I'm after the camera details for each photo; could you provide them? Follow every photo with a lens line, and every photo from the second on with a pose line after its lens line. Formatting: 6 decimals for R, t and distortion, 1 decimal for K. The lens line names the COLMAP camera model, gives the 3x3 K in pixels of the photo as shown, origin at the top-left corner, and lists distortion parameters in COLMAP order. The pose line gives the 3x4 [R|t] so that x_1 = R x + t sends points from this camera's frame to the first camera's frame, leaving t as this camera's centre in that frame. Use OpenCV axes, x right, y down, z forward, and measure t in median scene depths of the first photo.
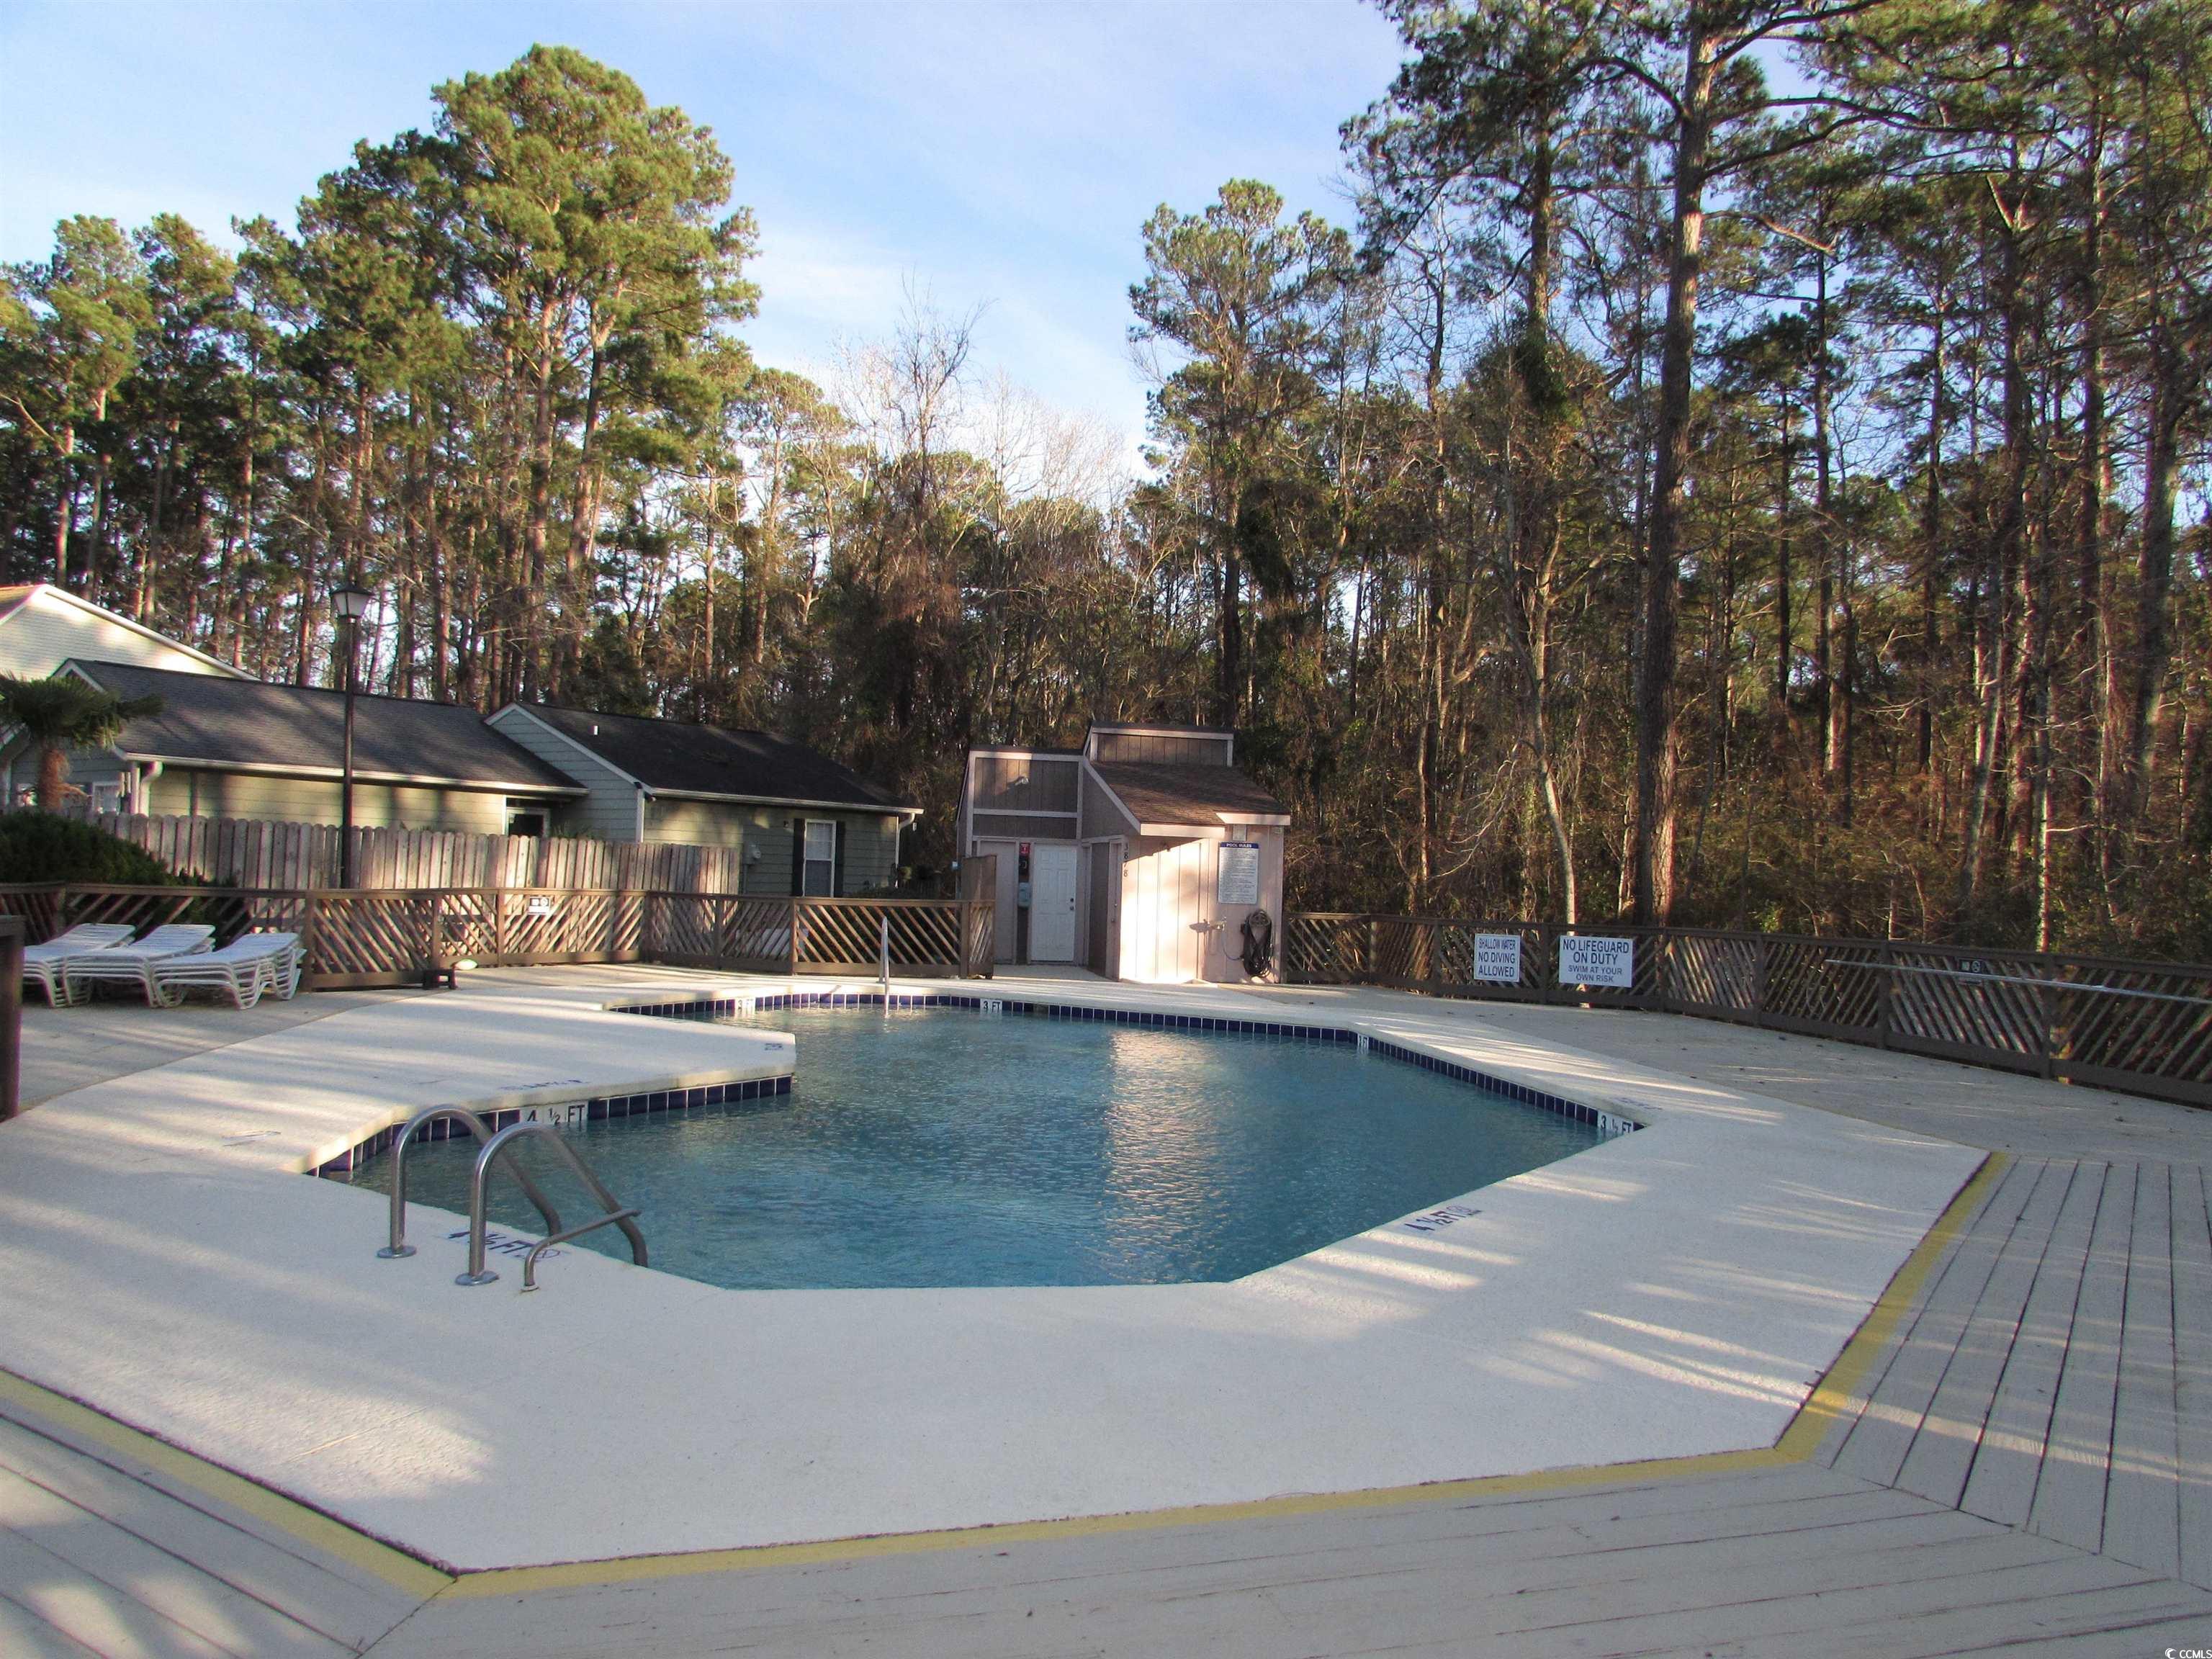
lens RADIAL K [[1557.4, 0, 1103.4], [0, 1557.4, 831.7], [0, 0, 1]] dist [-0.023407, 0.019677]
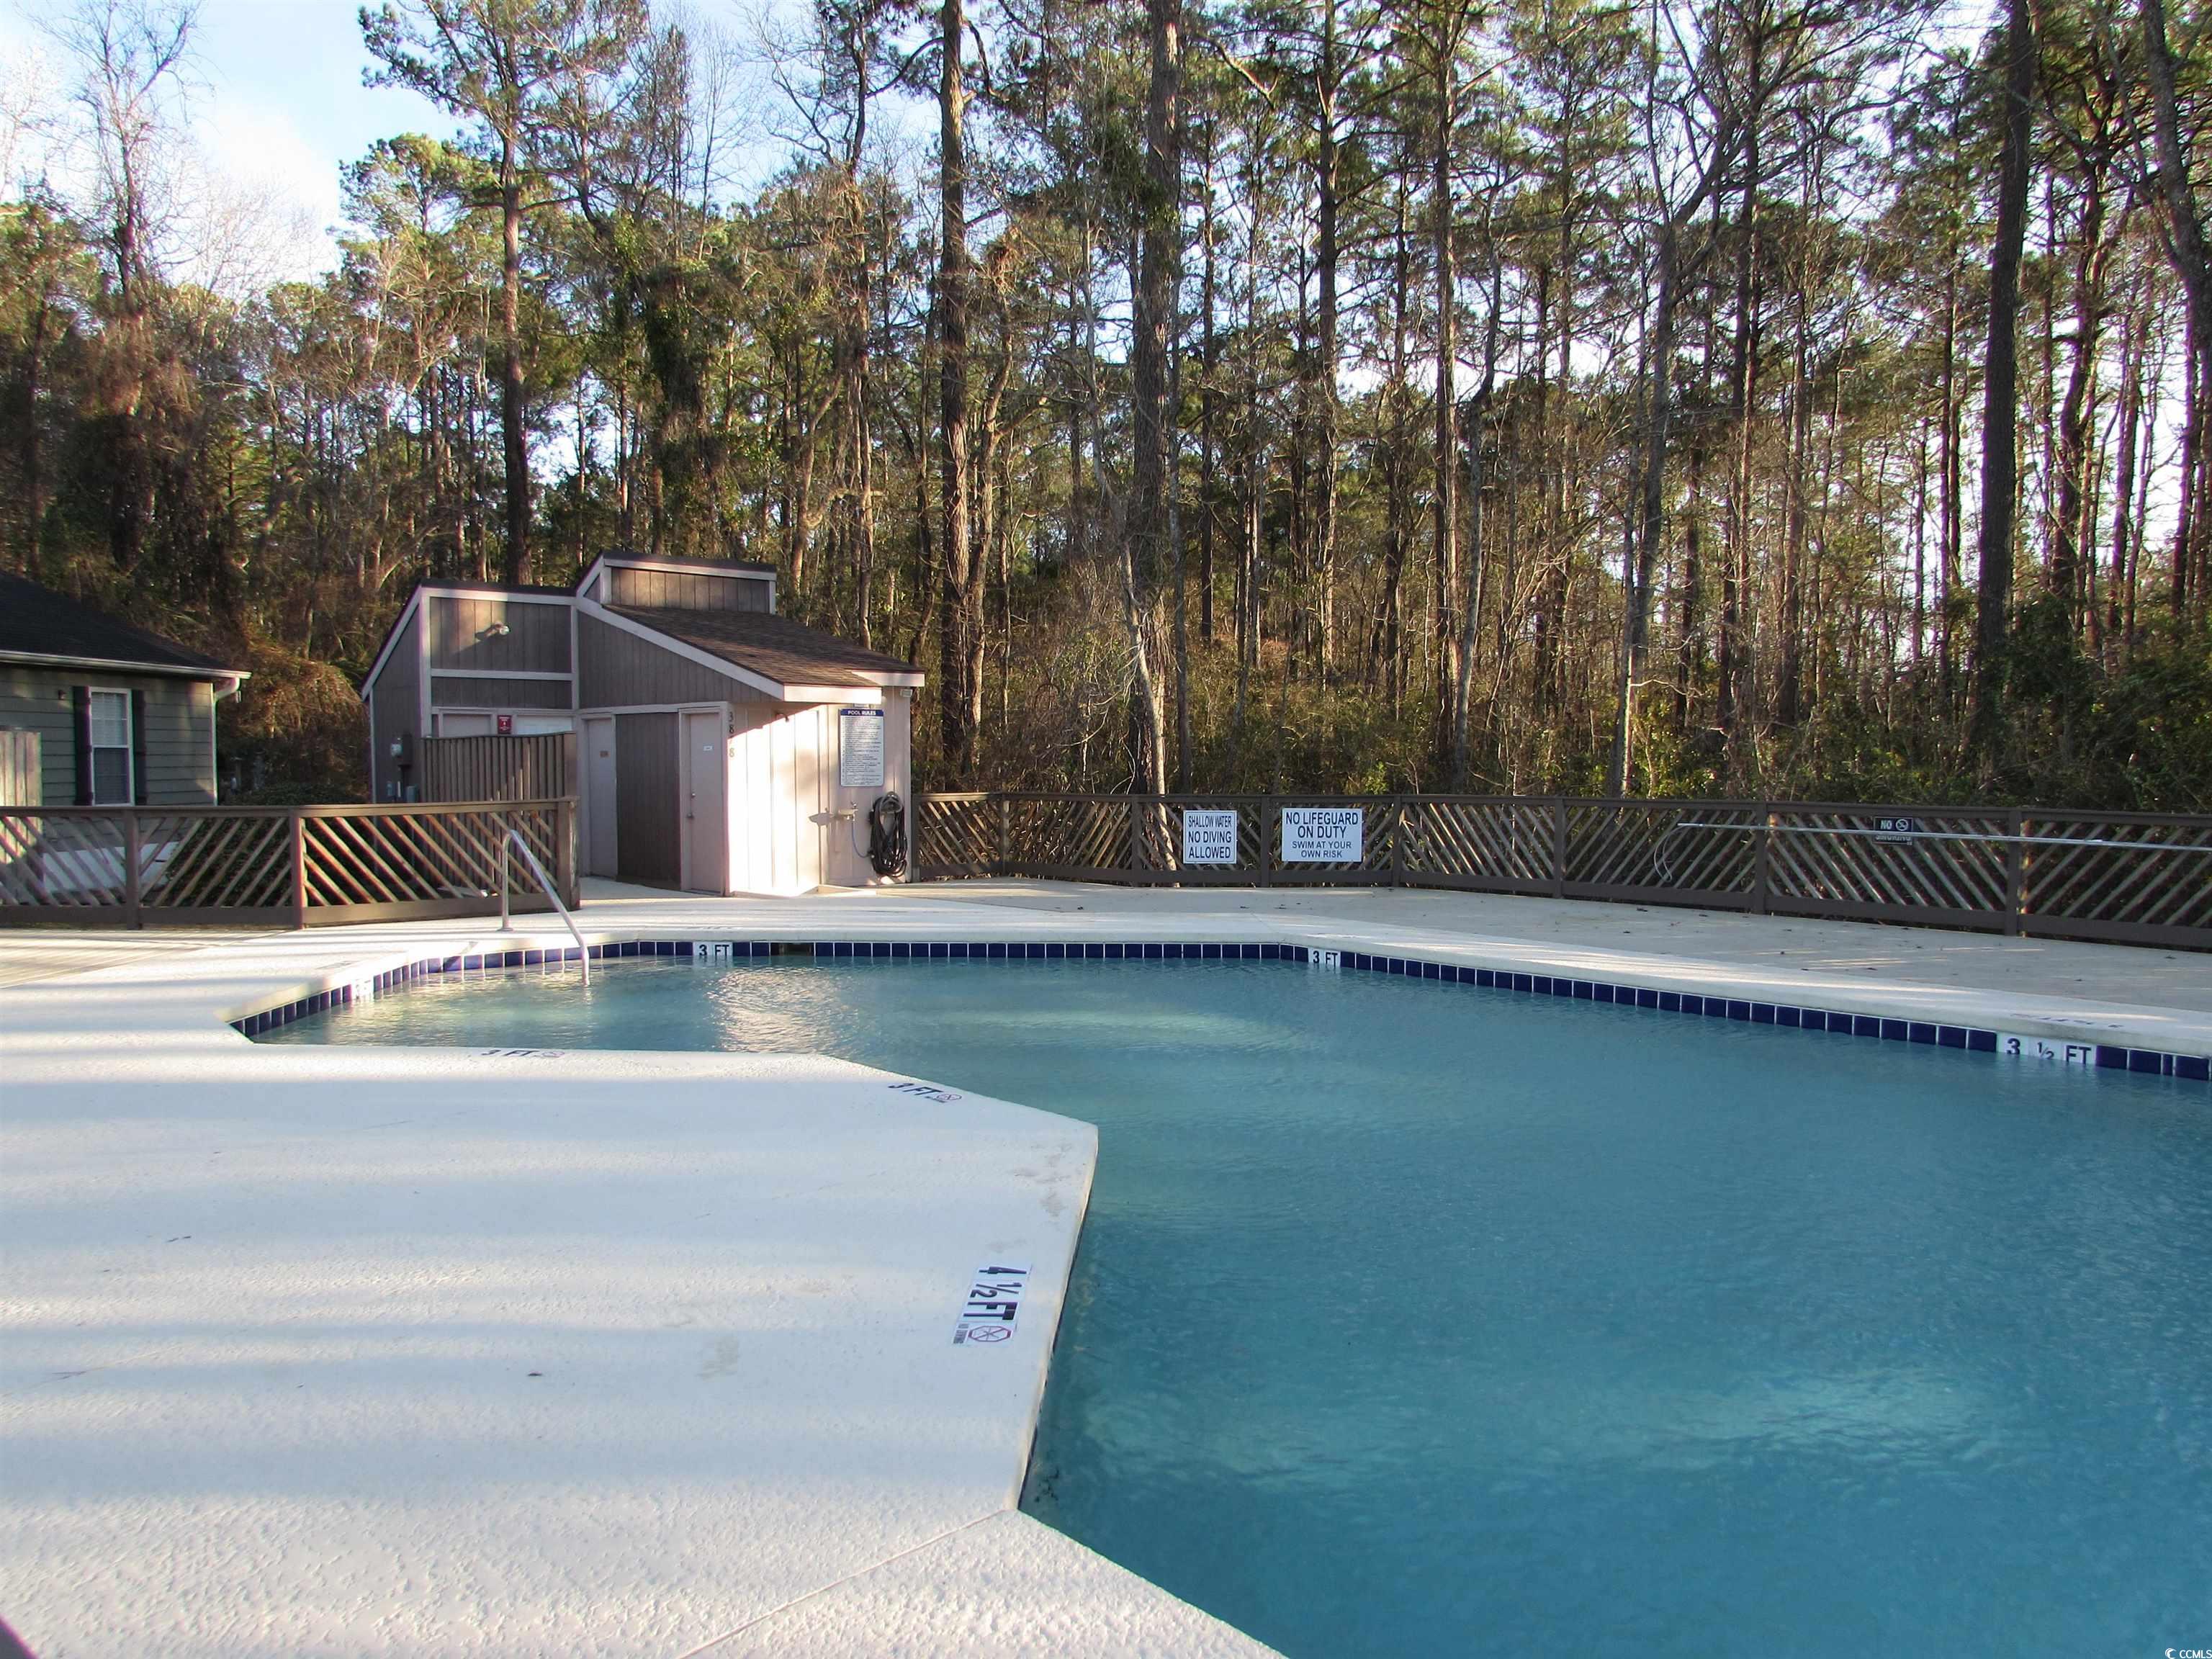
lens RADIAL K [[1557.4, 0, 1110.5], [0, 1557.4, 828.6], [0, 0, 1]] dist [-0.023407, 0.019677]
pose [[0.854554, -0.054862, 0.516456, -0.215555], [0.011681, 0.996184, 0.086496, 0.000307], [-0.519231, -0.067883, 0.851934, 0.256455]]
